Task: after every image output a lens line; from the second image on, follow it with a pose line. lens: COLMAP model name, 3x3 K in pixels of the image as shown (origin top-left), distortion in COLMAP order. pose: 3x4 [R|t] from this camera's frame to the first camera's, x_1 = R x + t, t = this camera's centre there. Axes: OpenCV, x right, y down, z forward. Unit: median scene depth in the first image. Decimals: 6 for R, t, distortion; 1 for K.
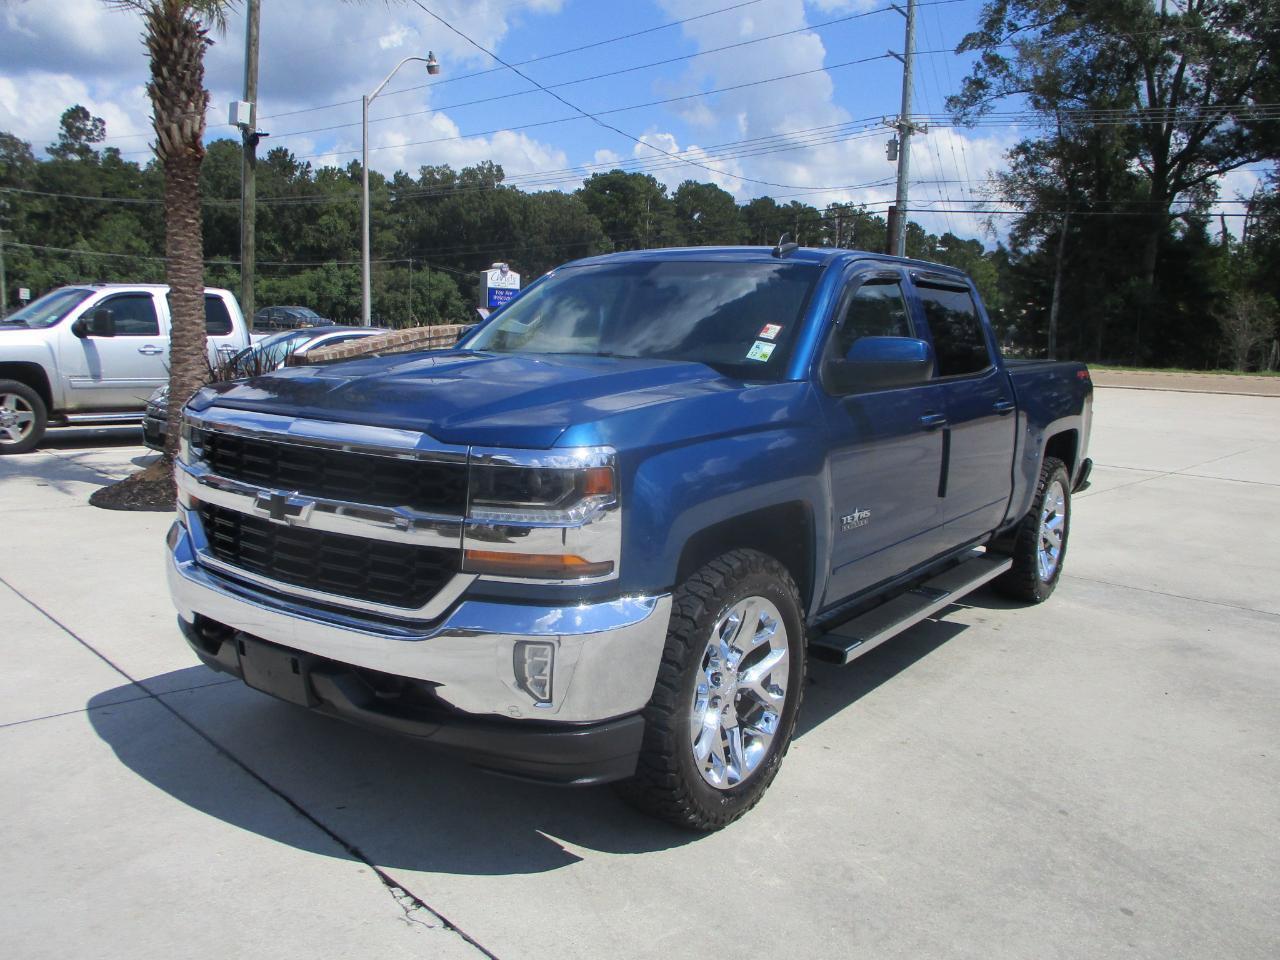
lens RADIAL K [[1042.6, 0, 648.6], [0, 1042.6, 449.4], [0, 0, 1]] dist [-0.037903, 0.004531]
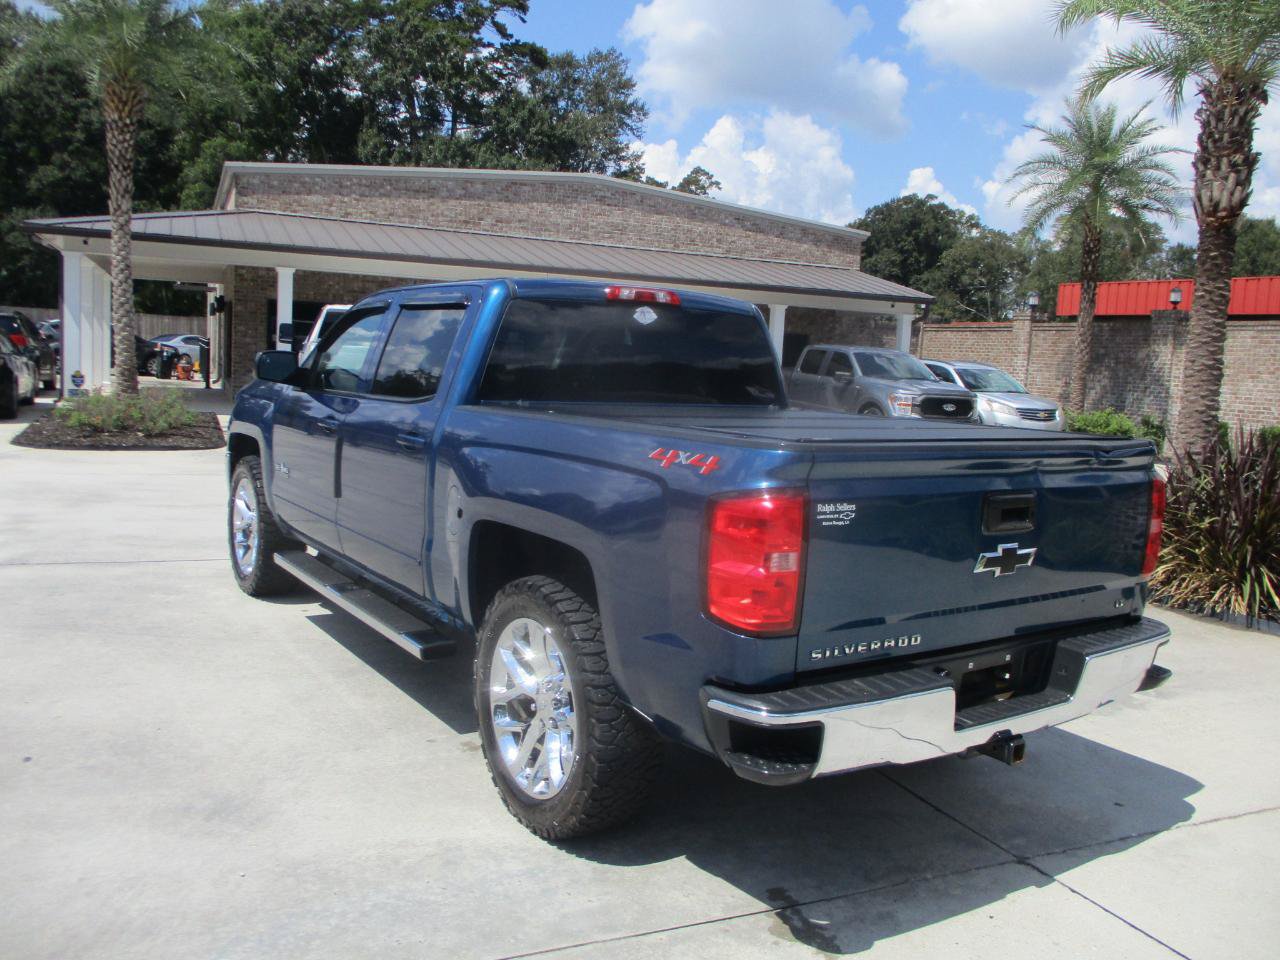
lens RADIAL K [[1051.3, 0, 642.7], [0, 1051.3, 432.6], [0, 0, 1]] dist [-0.028535, 0.005566]
pose [[-0.345826, 0.014338, -0.938189, 0.088573], [-0.163809, 0.983605, 0.075414, -0.011524], [0.923889, 0.179764, -0.337808, 0.121152]]
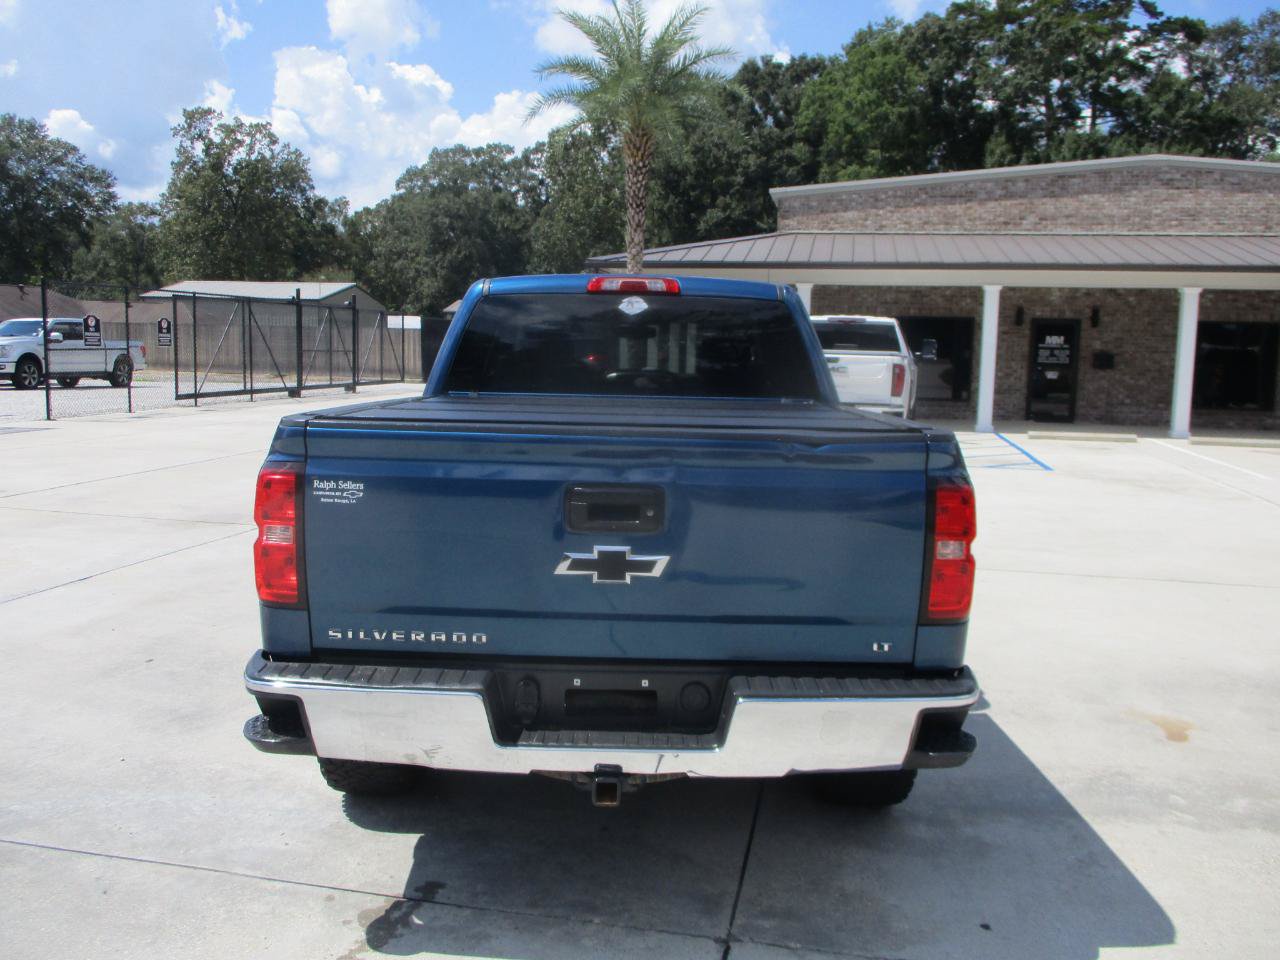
lens RADIAL K [[1049.8, 0, 634.5], [0, 1049.8, 435.8], [0, 0, 1]] dist [-0.029810, -0.002826]
pose [[-0.821759, -0.005147, -0.569812, 0.059510], [-0.111184, 0.982189, 0.151472, -0.016262], [0.558884, 0.187827, -0.807694, 0.155133]]
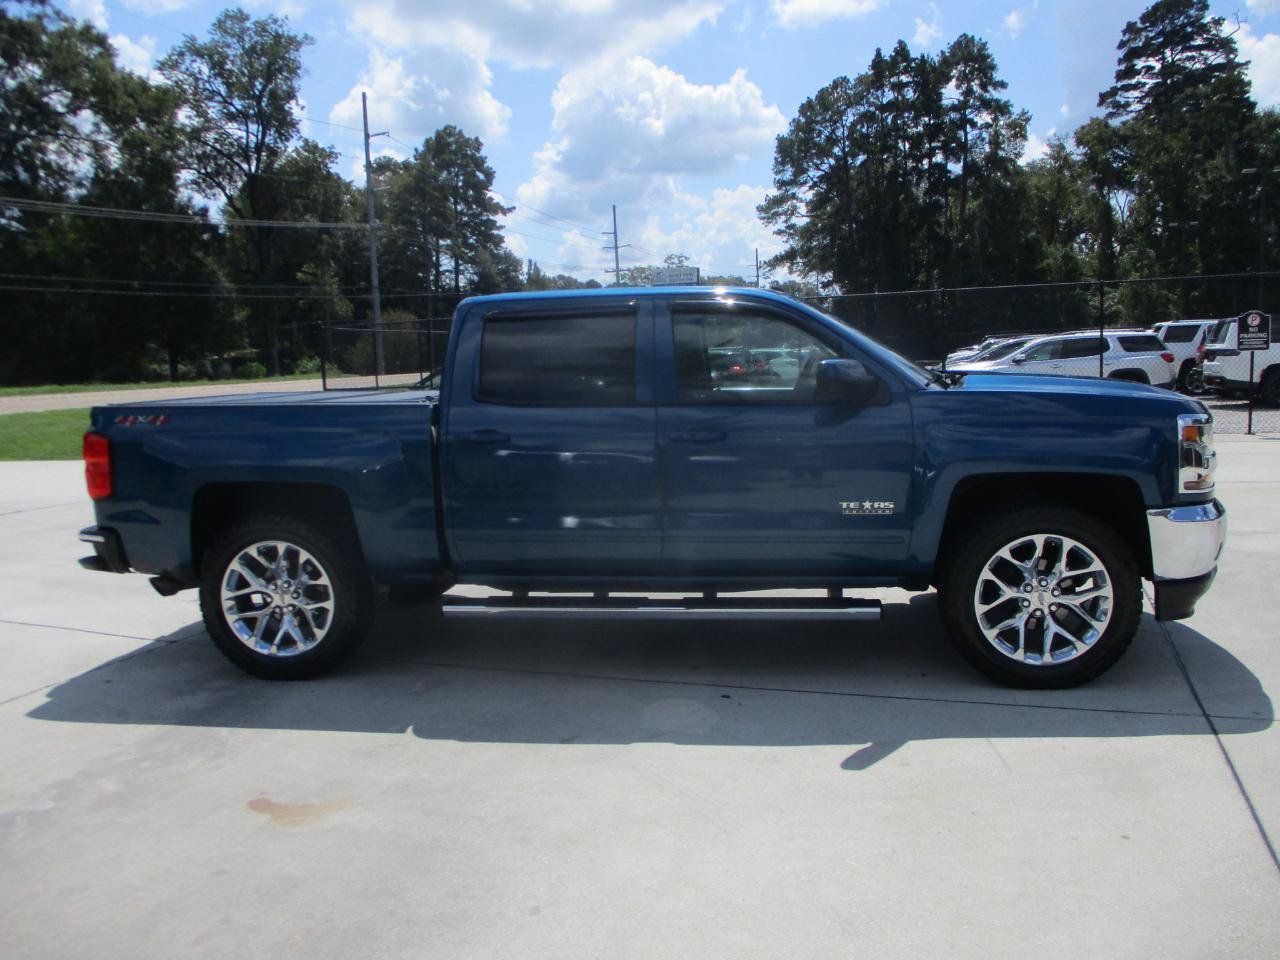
lens RADIAL K [[1049.8, 0, 634.5], [0, 1049.8, 435.8], [0, 0, 1]] dist [-0.029810, -0.002826]
pose [[-0.449577, -0.078101, 0.889821, -0.072979], [0.119966, 0.981866, 0.146792, -0.016468], [-0.885149, 0.172742, -0.432055, 0.125602]]
